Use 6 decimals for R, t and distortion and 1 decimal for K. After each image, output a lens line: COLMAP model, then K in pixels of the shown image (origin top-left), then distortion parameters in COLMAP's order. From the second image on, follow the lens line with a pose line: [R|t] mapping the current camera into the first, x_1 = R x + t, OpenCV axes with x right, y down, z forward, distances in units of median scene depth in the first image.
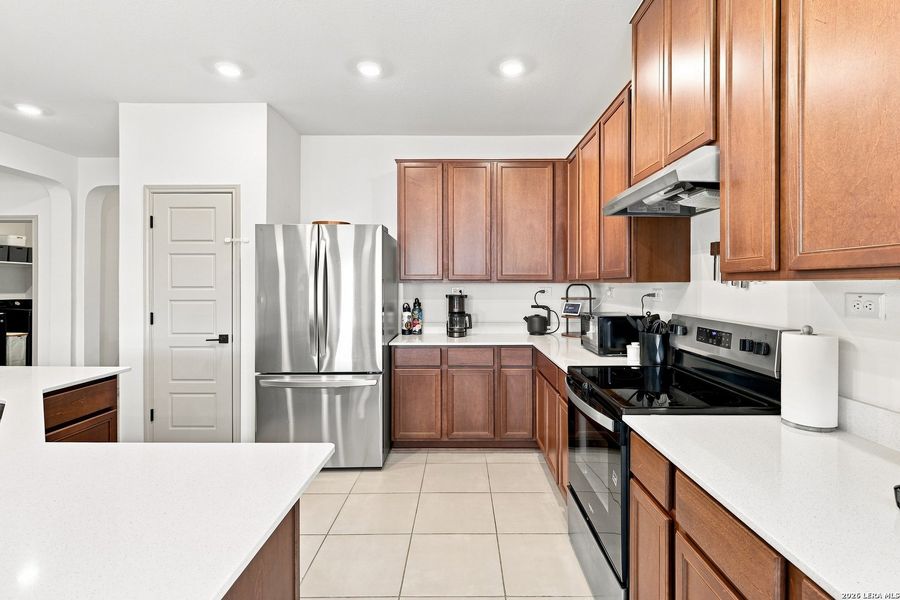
lens RADIAL K [[423.0, 0, 463.4], [0, 423.0, 279.9], [0, 0, 1]] dist [0.006355, 0.002915]
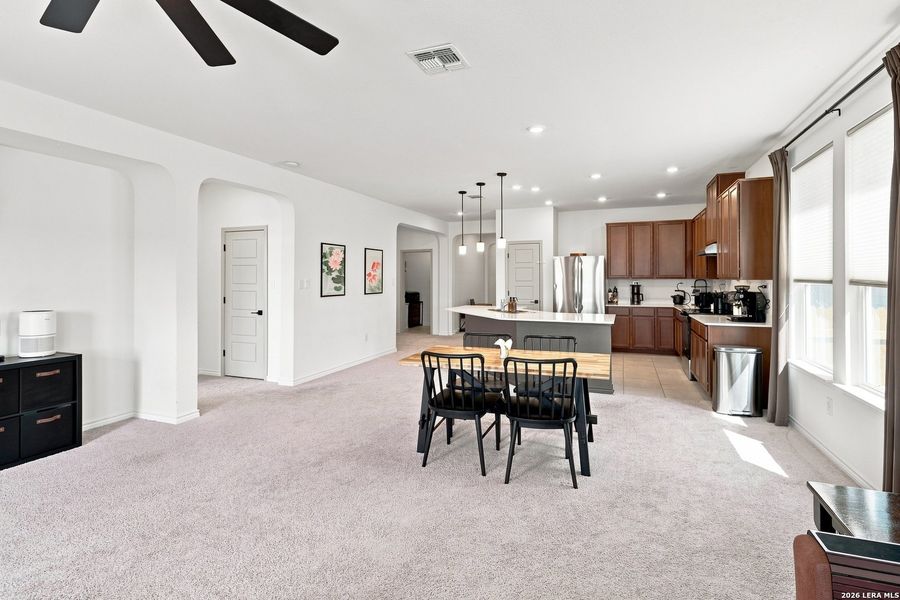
lens RADIAL K [[423.0, 0, 465.2], [0, 423.0, 277.1], [0, 0, 1]] dist [0.006355, 0.002915]
pose [[0.934876, -0.003075, -0.354962, -0.064339], [0.005777, 0.999962, 0.006553, -0.023281], [0.354929, -0.008177, 0.934858, -1.358735]]
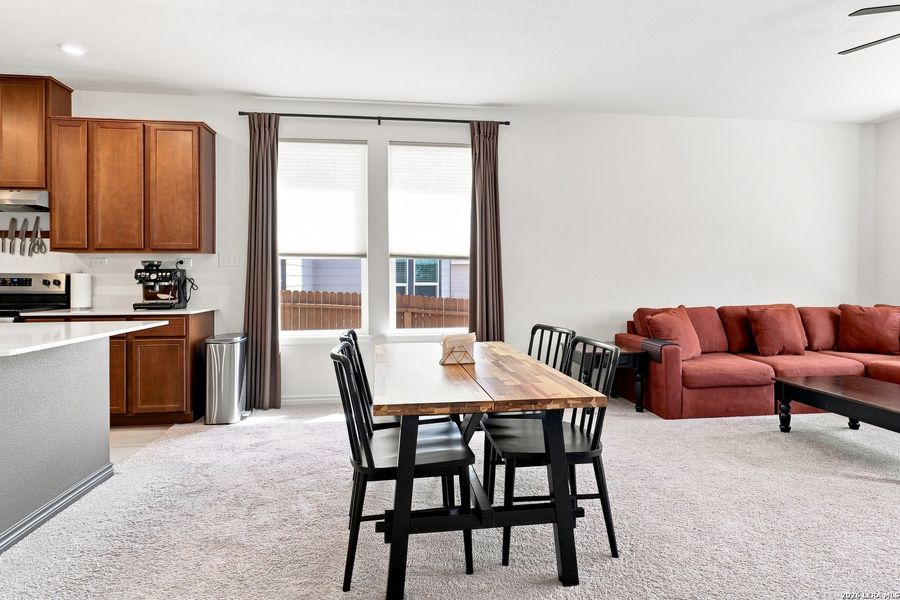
lens RADIAL K [[539.7, 0, 473.3], [0, 539.7, 271.0], [0, 0, 1]] dist [0.007558, 0.000809]
pose [[-0.137336, 0.009415, 0.990480, -1.056346], [-0.009750, 0.999894, -0.010856, 0.047029], [-0.990476, -0.011148, -0.137230, -0.344088]]
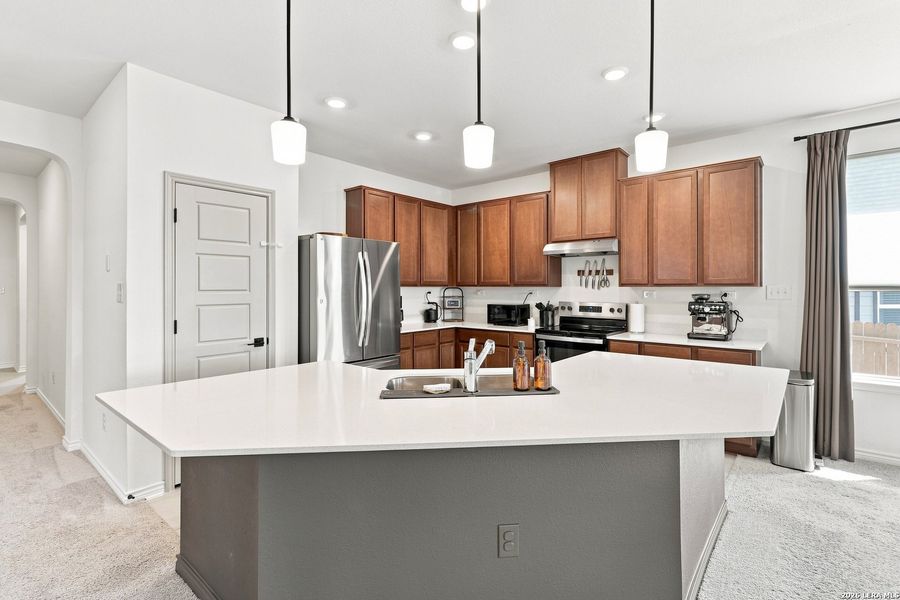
lens RADIAL K [[423.0, 0, 454.1], [0, 423.0, 286.7], [0, 0, 1]] dist [0.006355, 0.002915]
pose [[0.647230, 0.001871, 0.762292, -0.939287], [-0.009869, 0.999934, 0.005924, -0.002180], [-0.762231, -0.011357, 0.647206, 0.004138]]
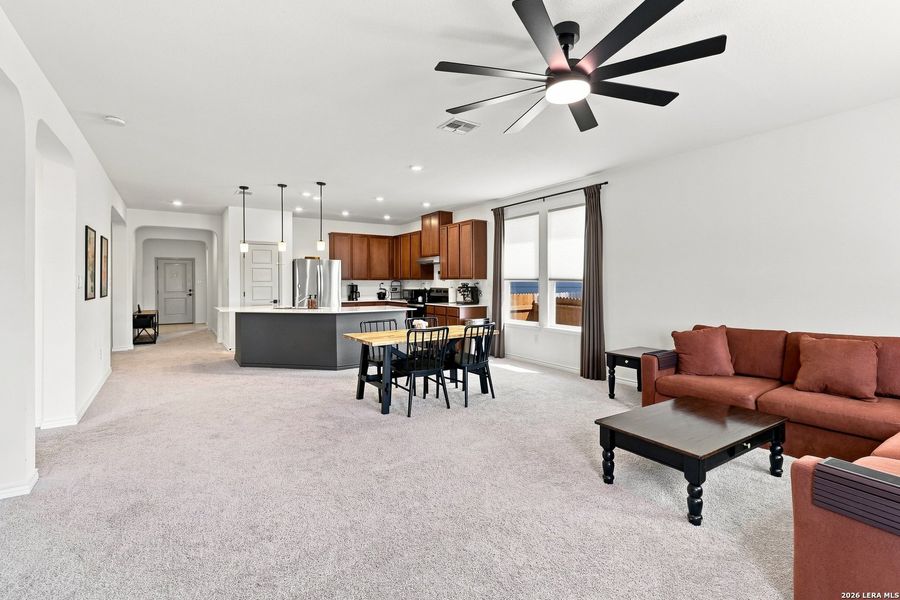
lens RADIAL K [[423.0, 0, 454.4], [0, 423.0, 280.6], [0, 0, 1]] dist [0.006355, 0.002915]
pose [[0.834964, 0.001388, 0.550303, -0.979981], [-0.004612, 0.999979, 0.004475, -0.004845], [-0.550285, -0.006275, 0.834953, -1.599764]]
